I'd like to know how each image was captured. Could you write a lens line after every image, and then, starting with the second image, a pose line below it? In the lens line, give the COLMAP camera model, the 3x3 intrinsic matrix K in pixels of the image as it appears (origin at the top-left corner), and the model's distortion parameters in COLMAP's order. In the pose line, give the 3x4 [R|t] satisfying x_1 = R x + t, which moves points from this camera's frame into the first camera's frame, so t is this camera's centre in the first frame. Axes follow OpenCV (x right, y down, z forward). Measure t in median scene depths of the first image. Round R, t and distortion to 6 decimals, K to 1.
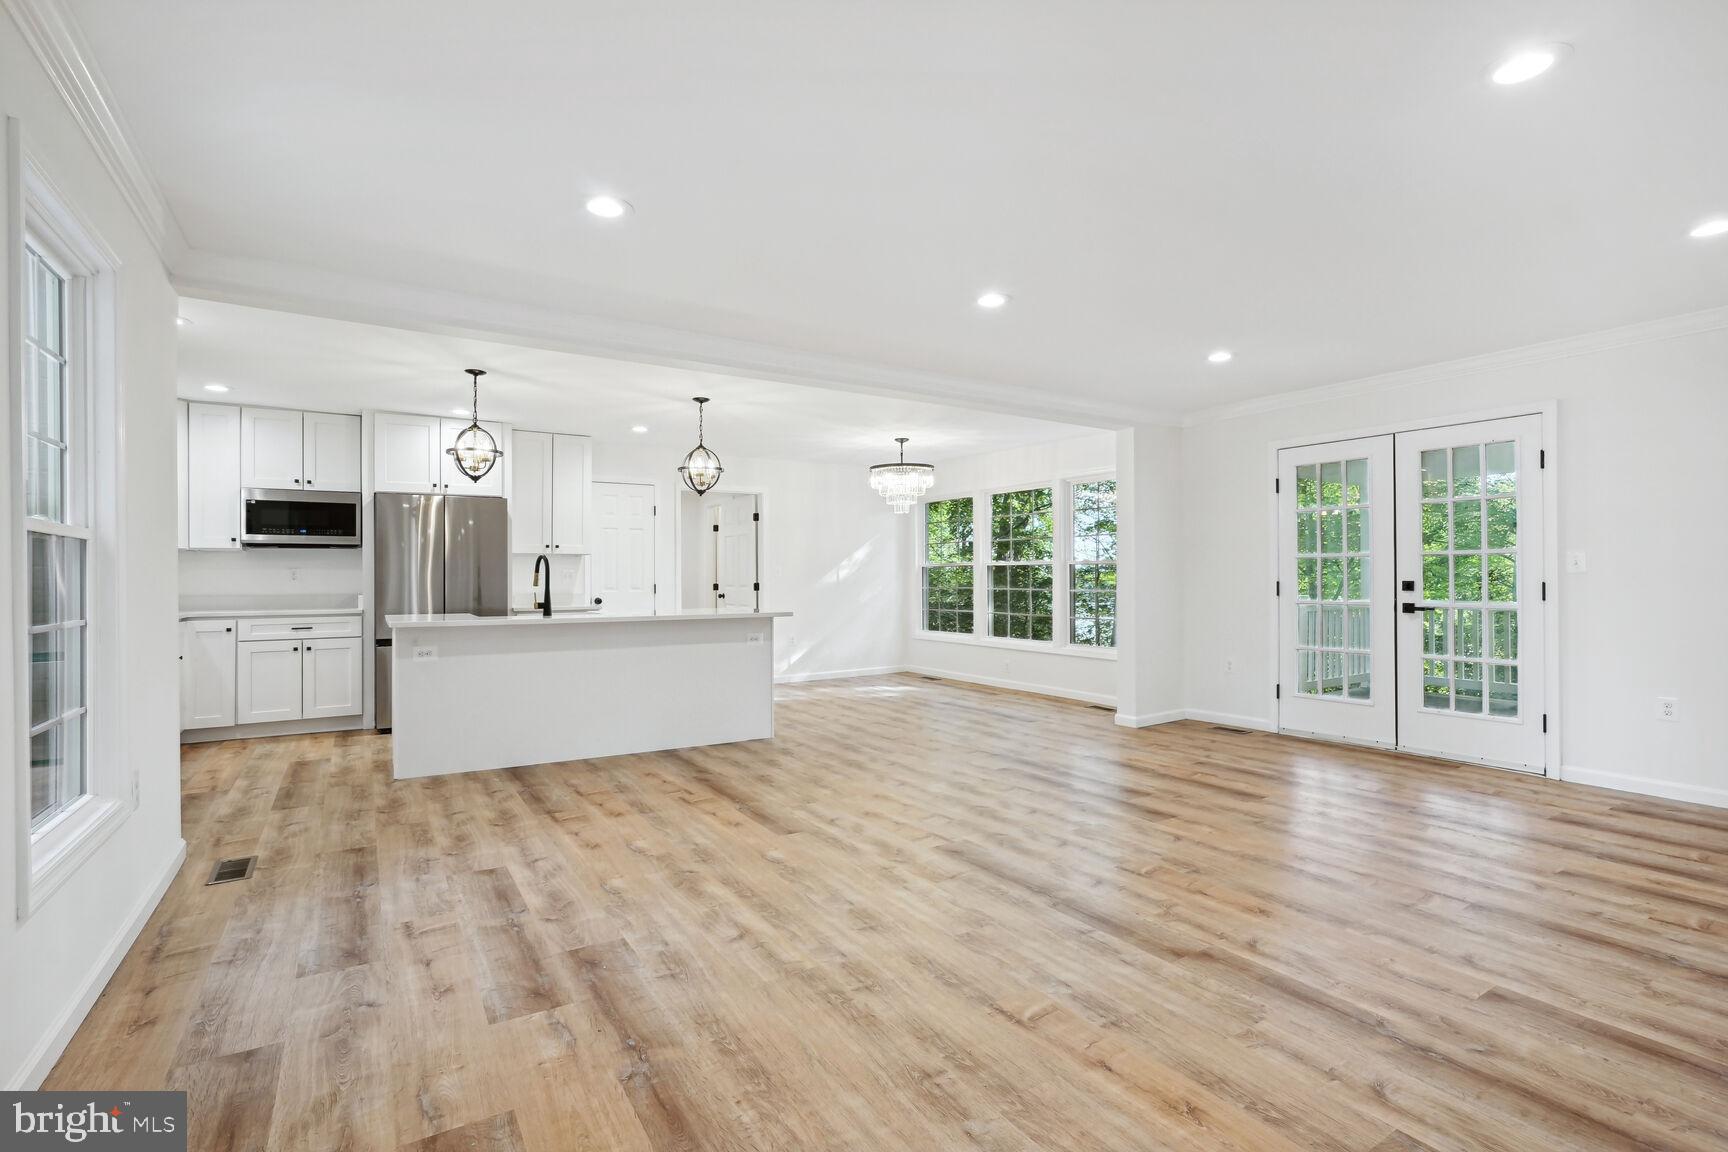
lens RADIAL K [[803.2, 0, 857.5], [0, 803.2, 572.2], [0, 0, 1]] dist [-0.025768, 0.011777]
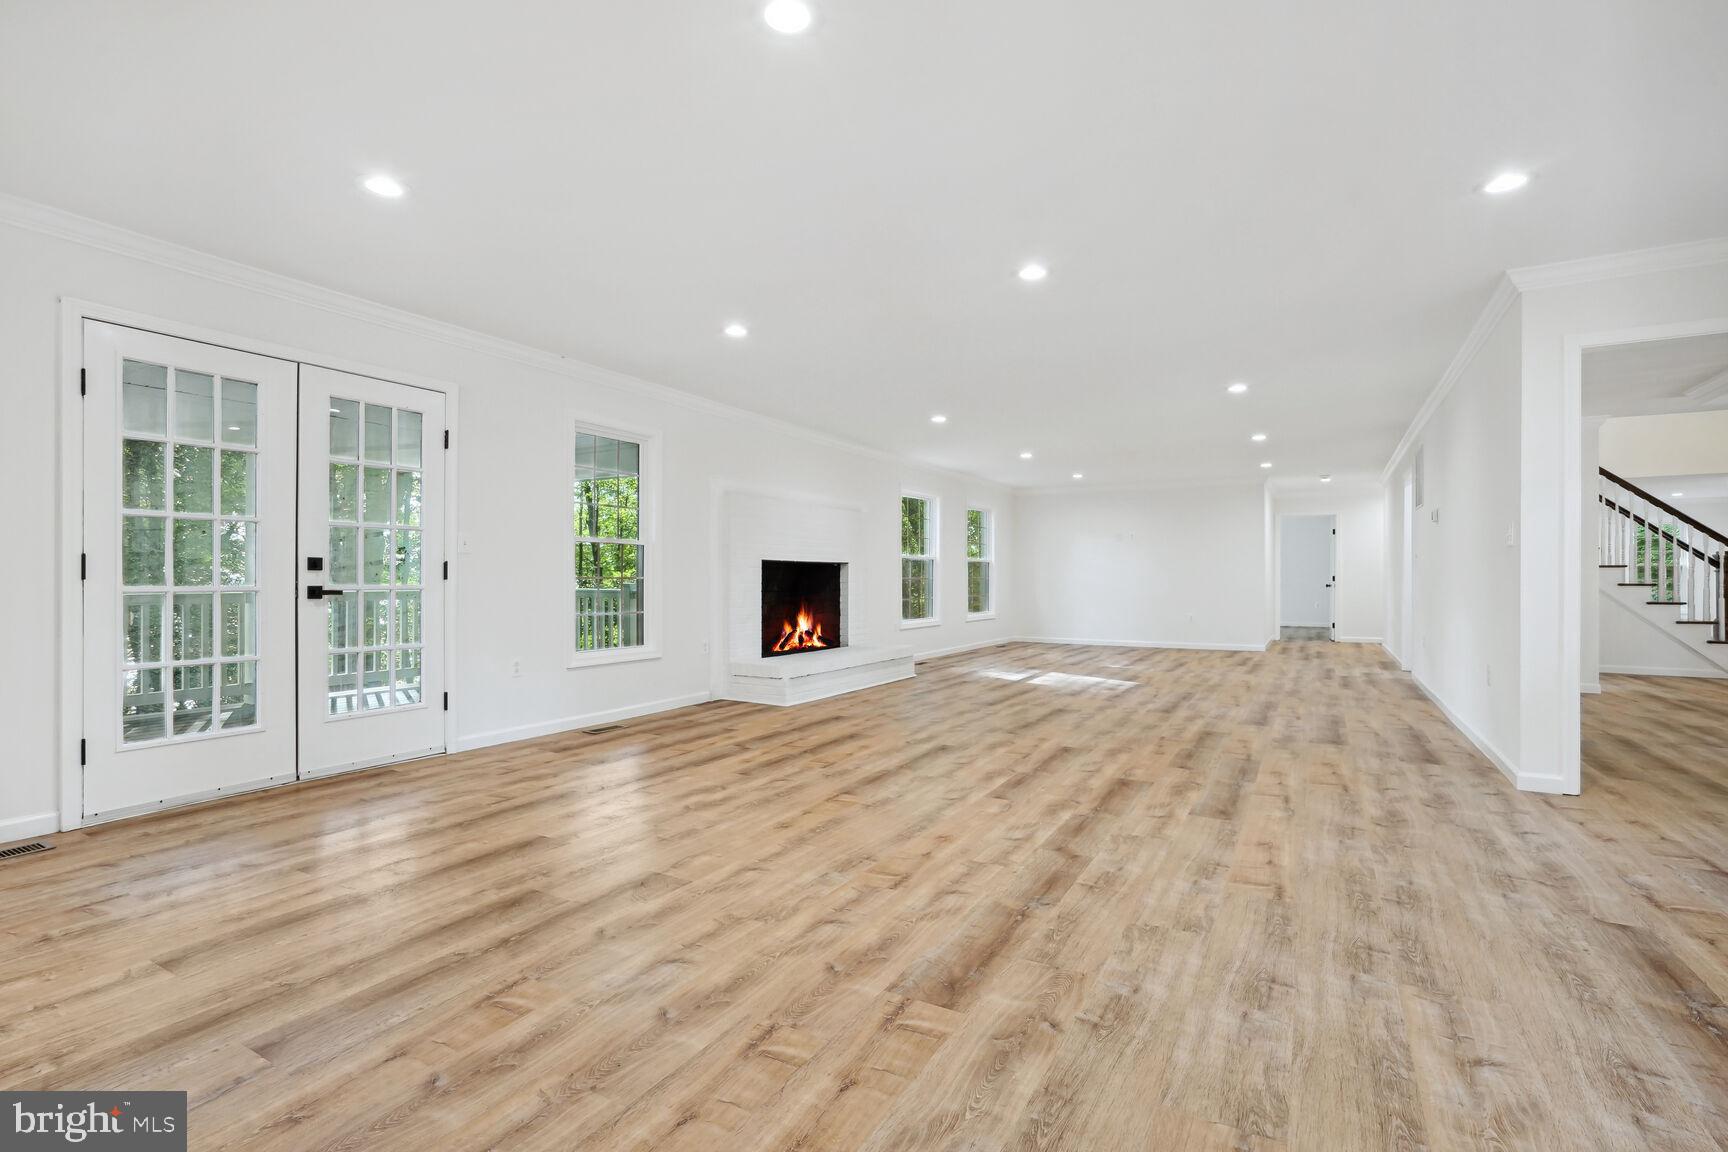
lens RADIAL K [[803.2, 0, 868.7], [0, 803.2, 566.5], [0, 0, 1]] dist [-0.025768, 0.011777]
pose [[-0.476615, 0.020372, 0.878876, -0.400833], [-0.002808, 0.999691, -0.024696, 0.060941], [-0.879108, -0.014238, -0.476411, 1.451652]]
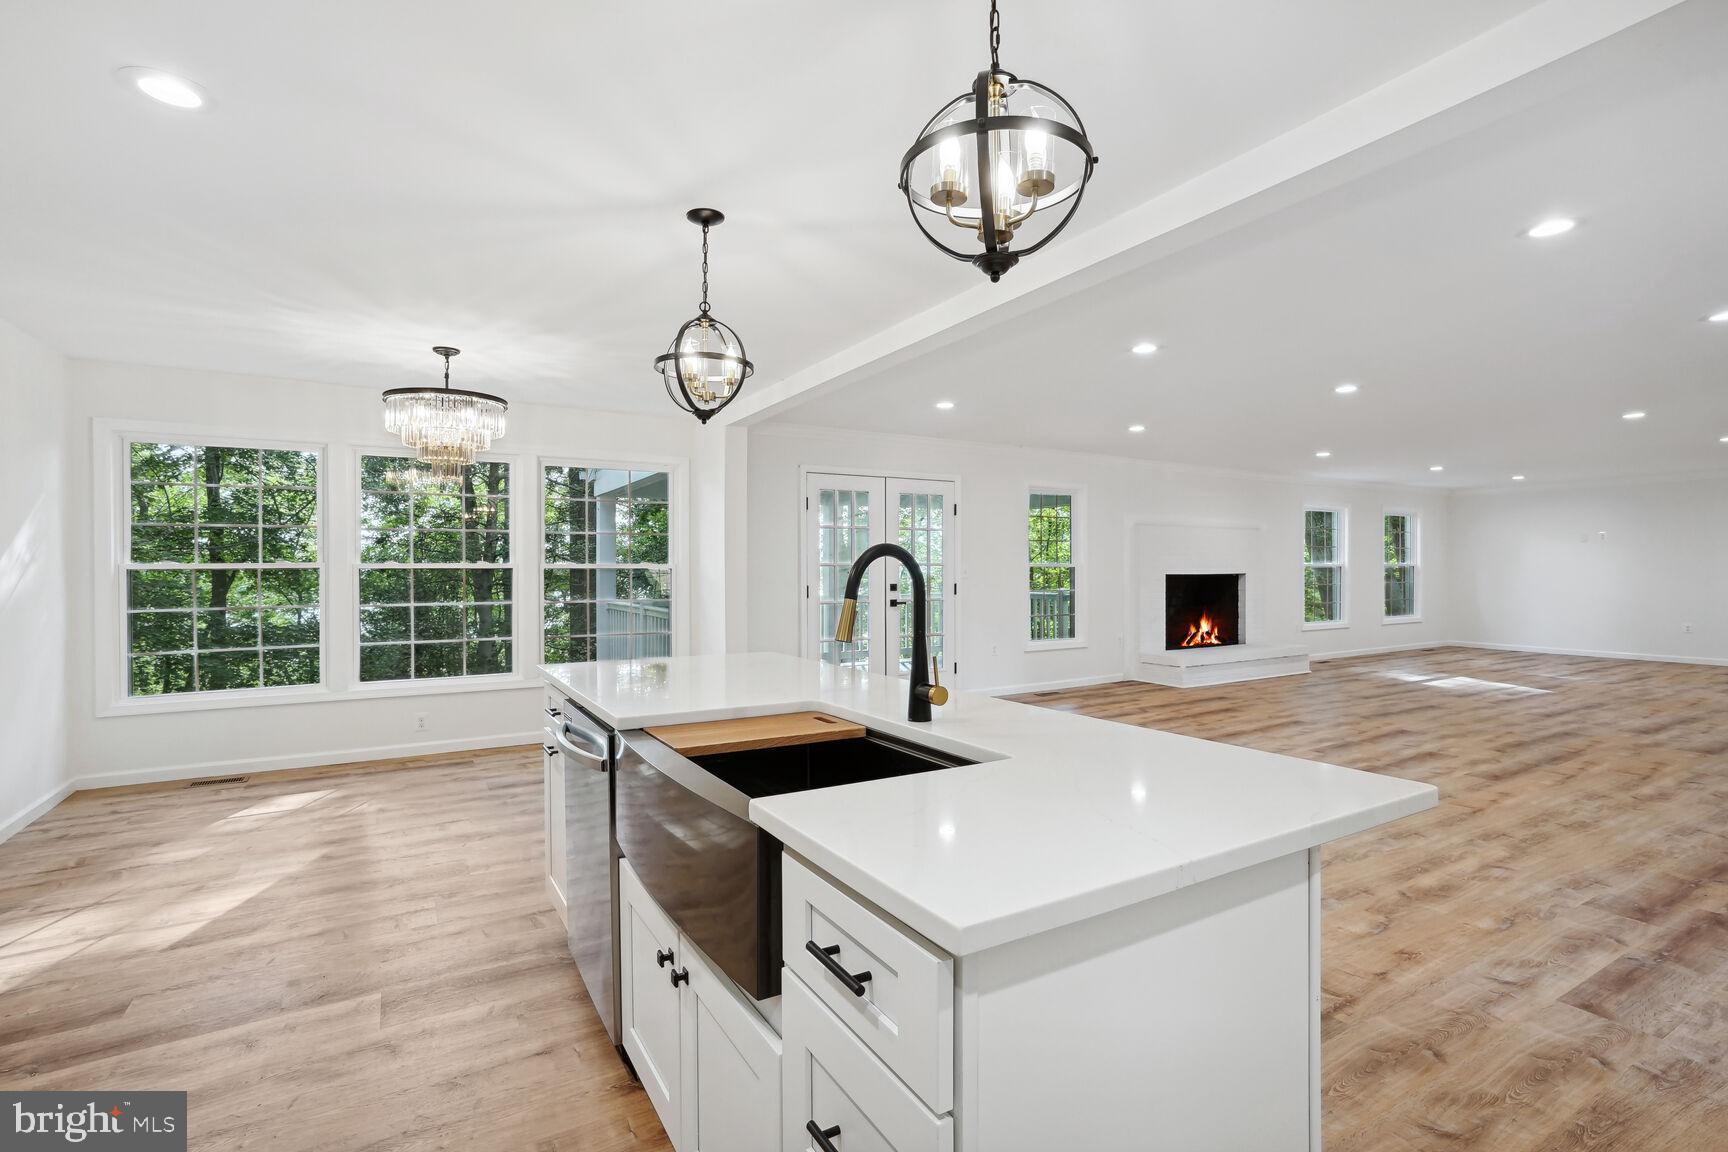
lens RADIAL K [[803.2, 0, 868.9], [0, 803.2, 573.4], [0, 0, 1]] dist [-0.025768, 0.011777]
pose [[0.023873, 0.003270, 0.999710, -1.194355], [-0.001980, 0.999993, -0.003224, -0.005154], [-0.999713, -0.001903, 0.023880, 1.644209]]
